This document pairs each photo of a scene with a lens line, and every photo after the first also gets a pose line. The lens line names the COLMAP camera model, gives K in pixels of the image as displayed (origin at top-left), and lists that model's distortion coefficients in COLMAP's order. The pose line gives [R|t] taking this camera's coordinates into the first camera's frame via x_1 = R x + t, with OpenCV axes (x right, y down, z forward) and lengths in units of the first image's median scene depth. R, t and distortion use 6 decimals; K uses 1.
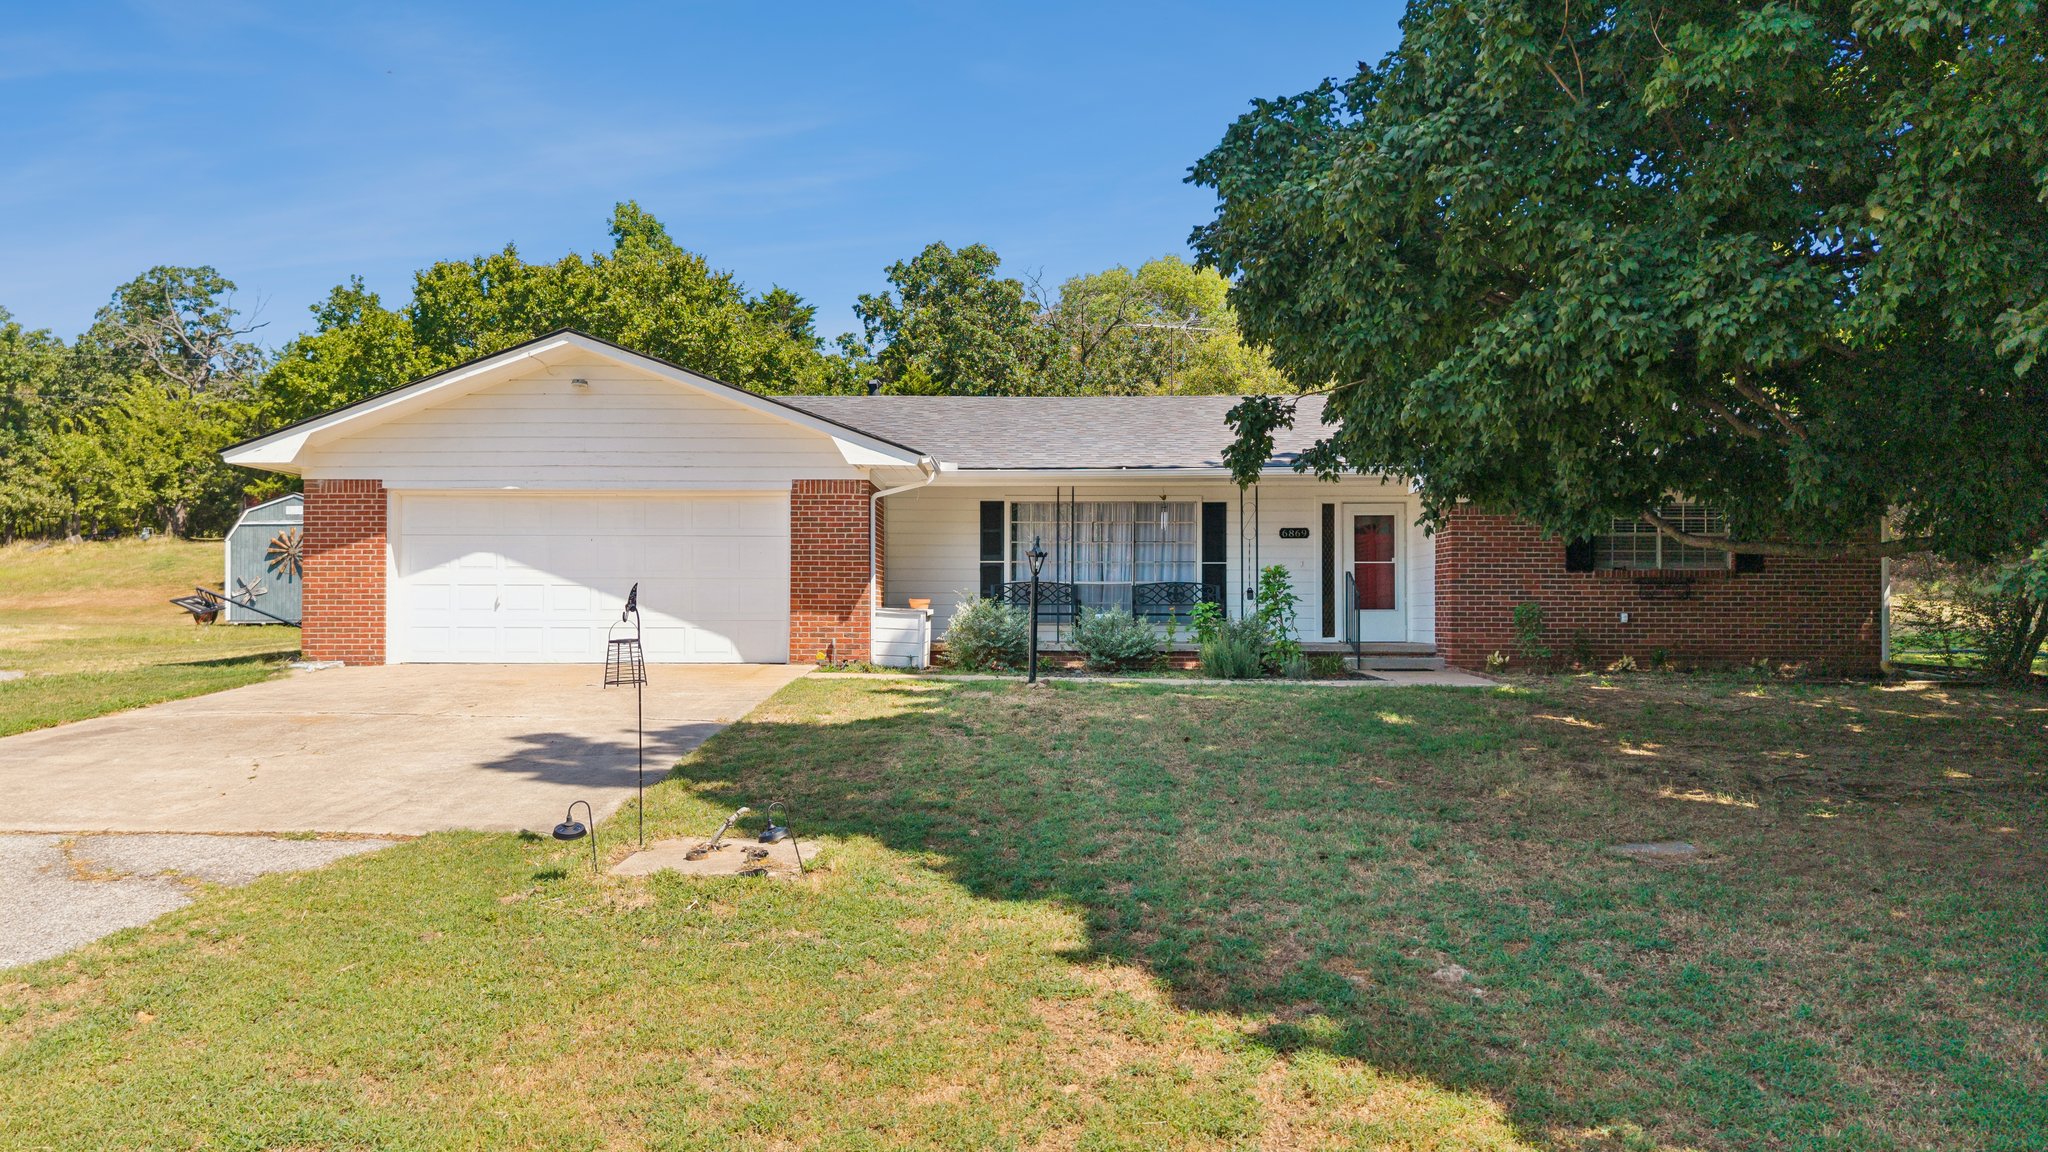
lens RADIAL K [[1417.1, 0, 1035.8], [0, 1417.1, 586.9], [0, 0, 1]] dist [0.018136, -0.021394]
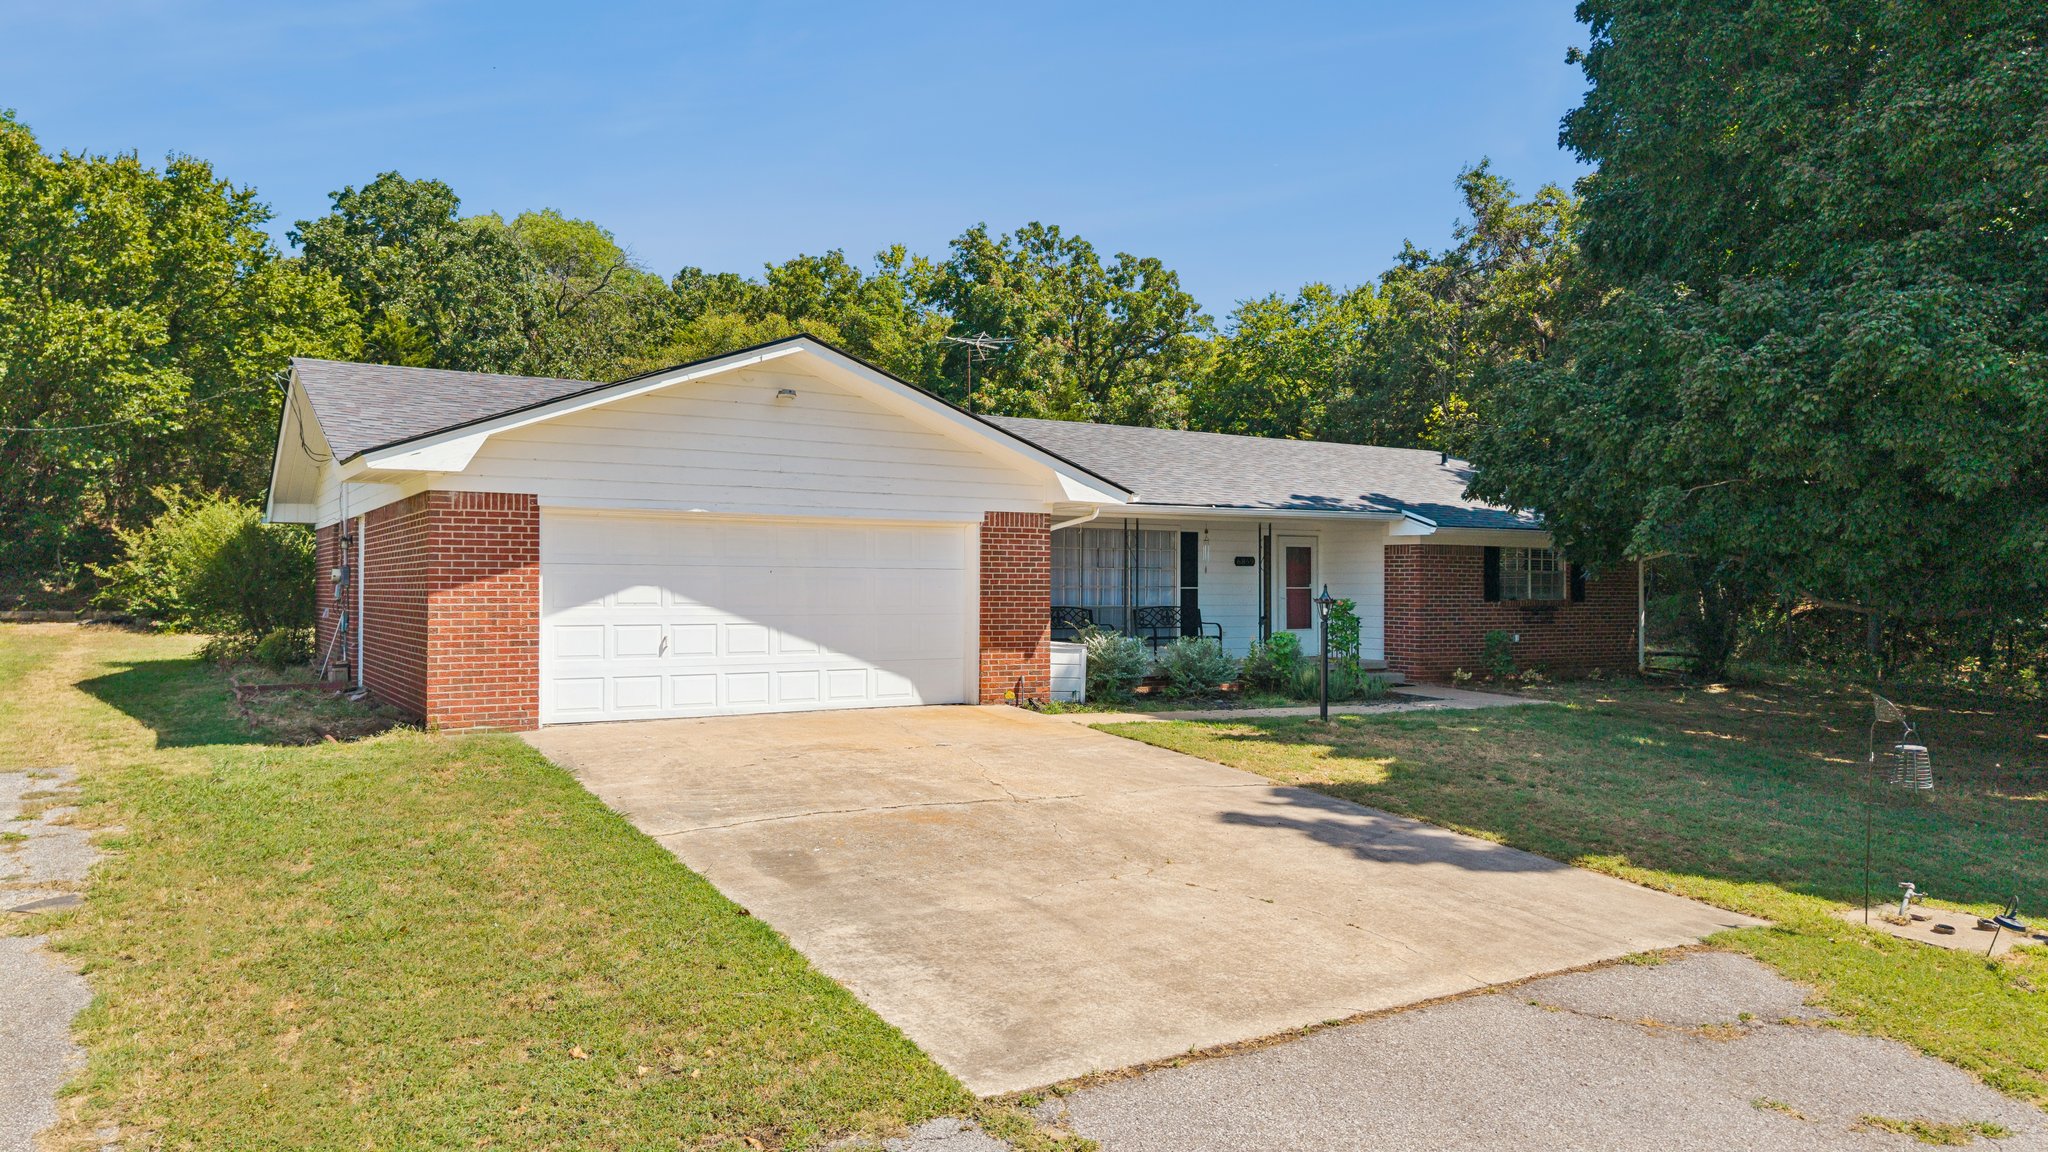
lens RADIAL K [[1375.0, 0, 1044.5], [0, 1375.0, 623.0], [0, 0, 1]] dist [0.061700, -0.080329]
pose [[0.849429, -0.011160, 0.527584, -0.616754], [-0.015367, 0.998829, 0.045871, -0.043132], [-0.527478, -0.047072, 0.848263, 0.193292]]
